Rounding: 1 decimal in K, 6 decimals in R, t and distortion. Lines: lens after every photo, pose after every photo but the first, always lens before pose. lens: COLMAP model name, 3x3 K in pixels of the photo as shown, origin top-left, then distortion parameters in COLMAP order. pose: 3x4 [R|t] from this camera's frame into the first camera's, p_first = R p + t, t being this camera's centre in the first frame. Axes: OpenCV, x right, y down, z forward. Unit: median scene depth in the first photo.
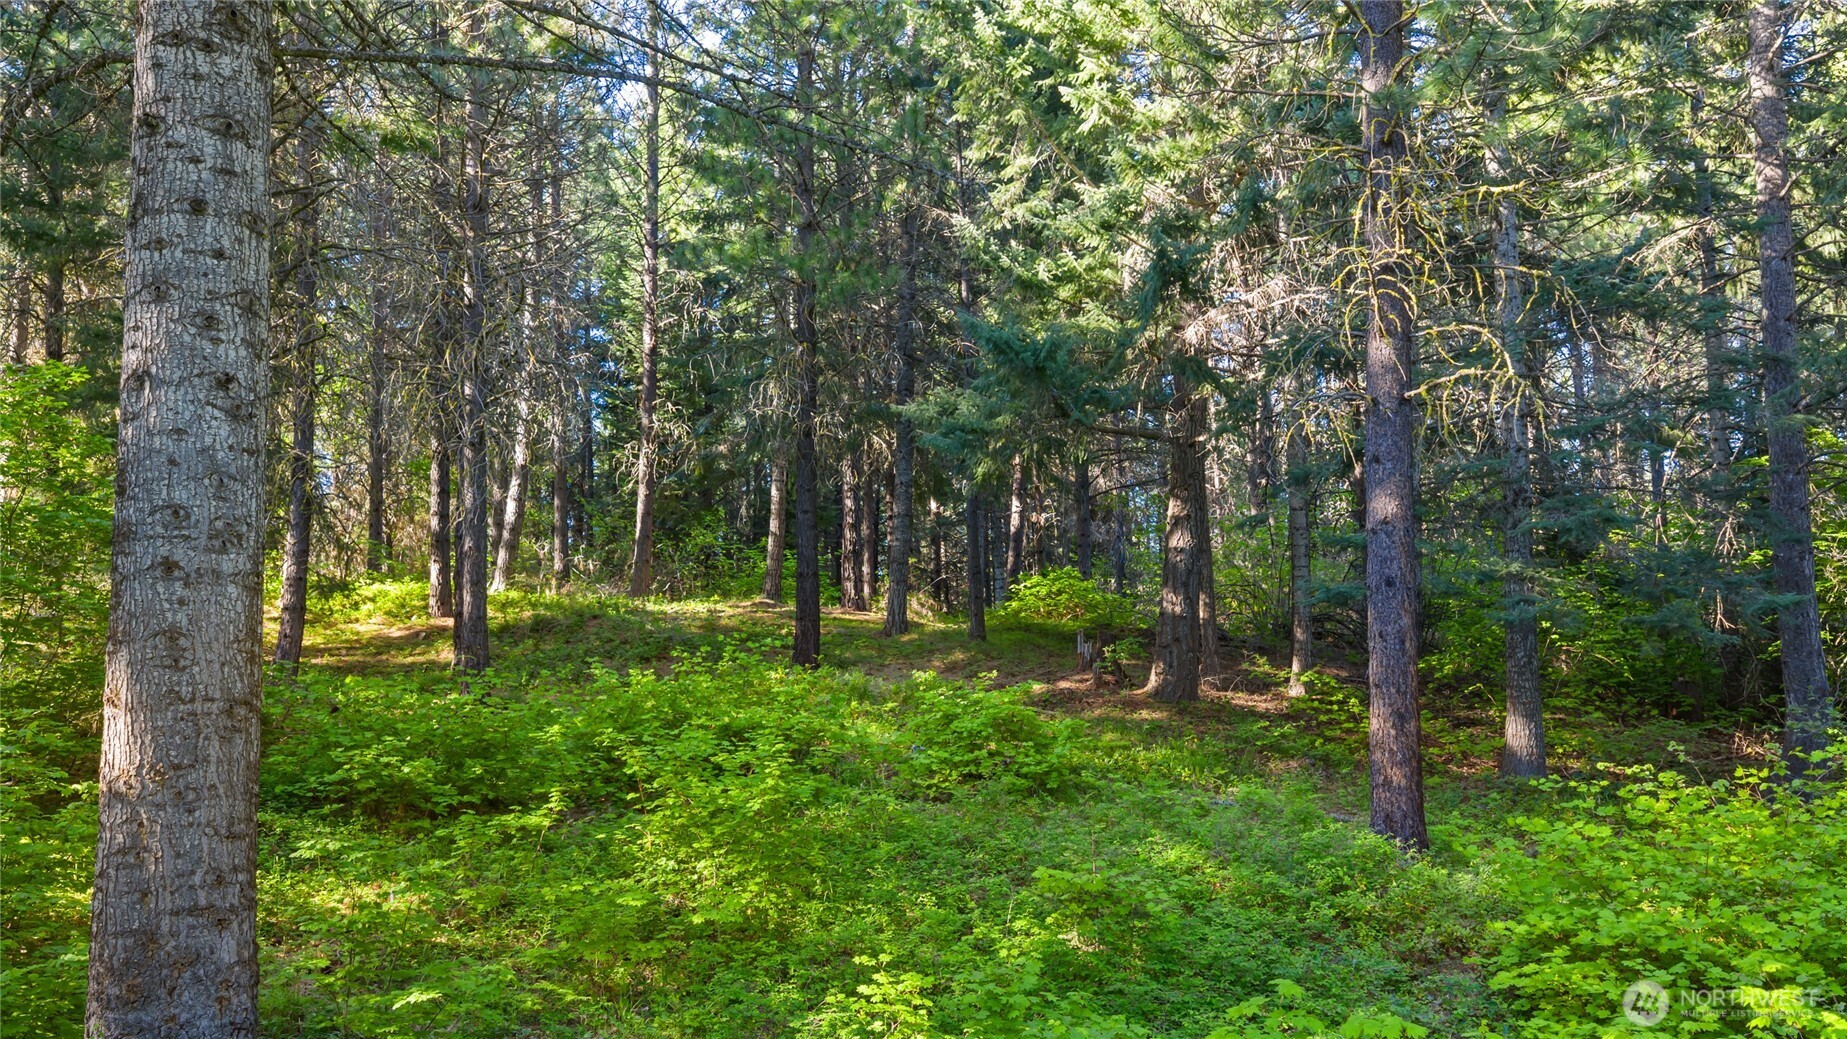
lens RADIAL K [[1517.5, 0, 940.3], [0, 1517.5, 525.6], [0, 0, 1]] dist [0.036663, -0.052741]
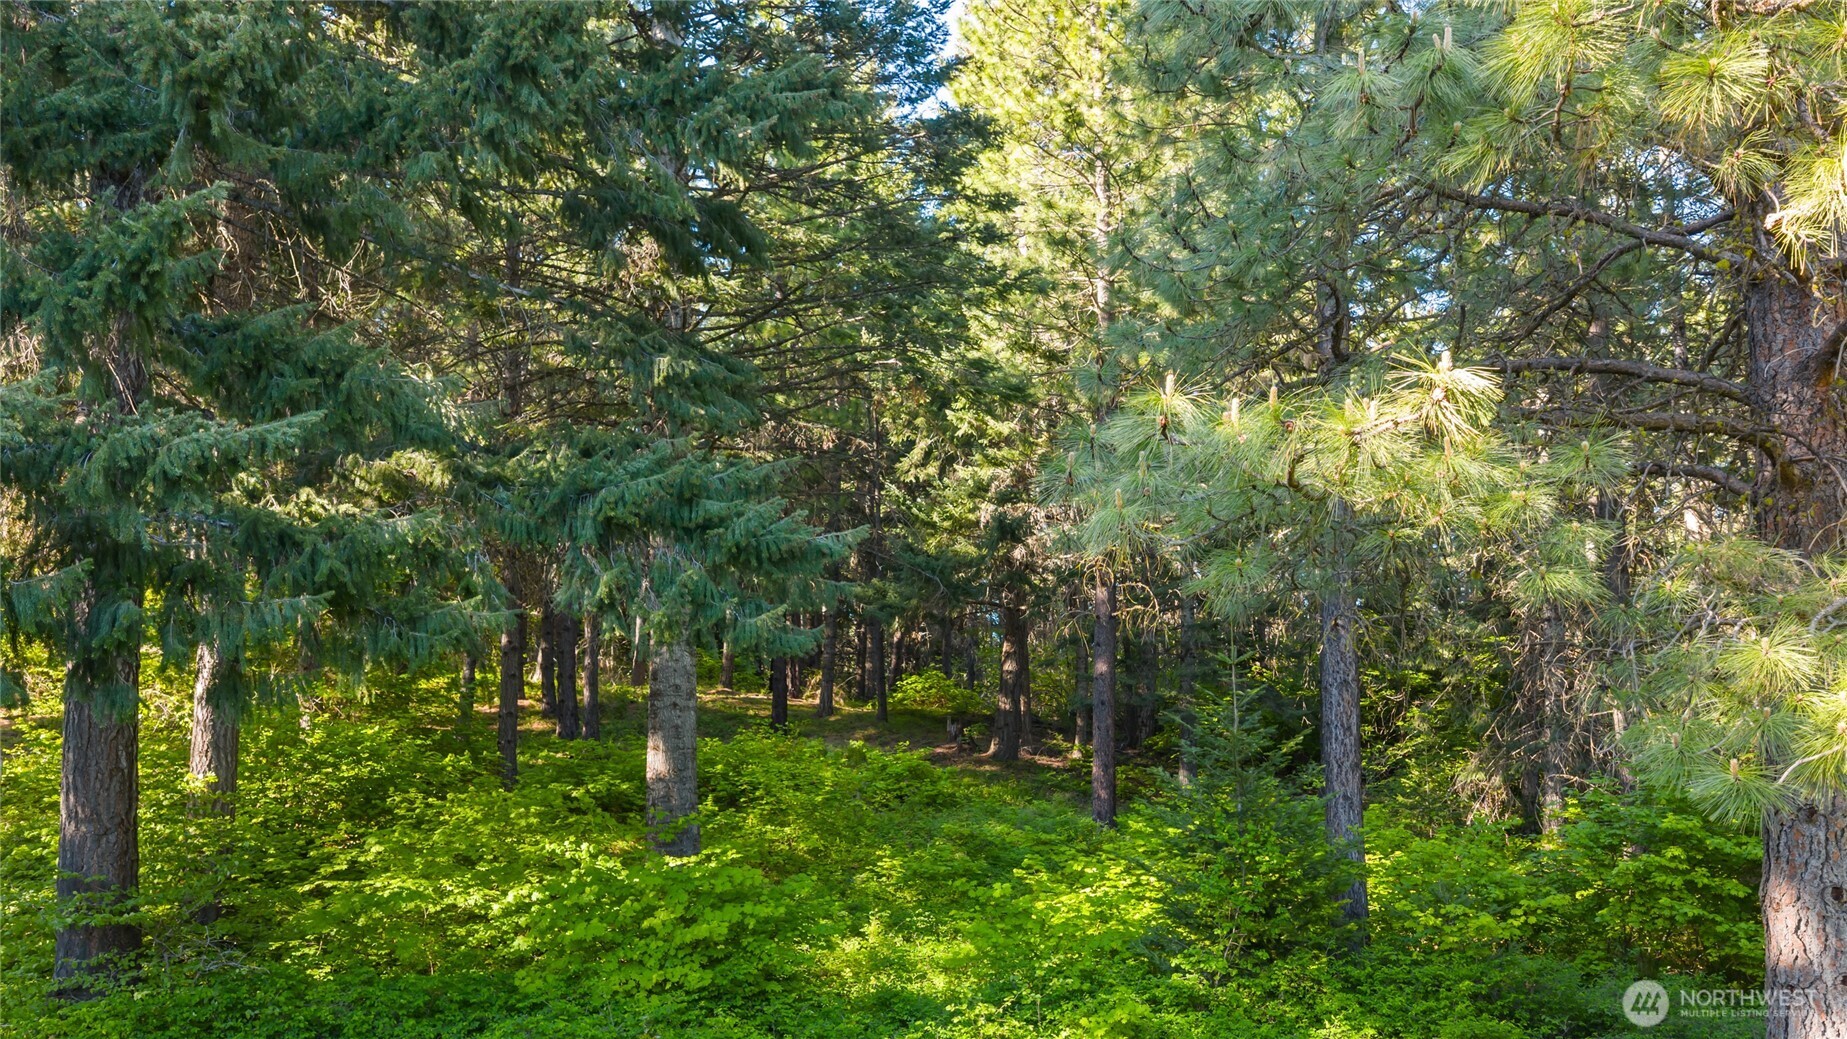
lens RADIAL K [[1517.5, 0, 906.8], [0, 1517.5, 524.2], [0, 0, 1]] dist [0.036663, -0.052741]
pose [[0.996372, 0.026793, 0.080781, -0.101974], [-0.023209, 0.998718, -0.044981, -0.071853], [-0.081882, 0.042943, 0.995716, -0.716216]]
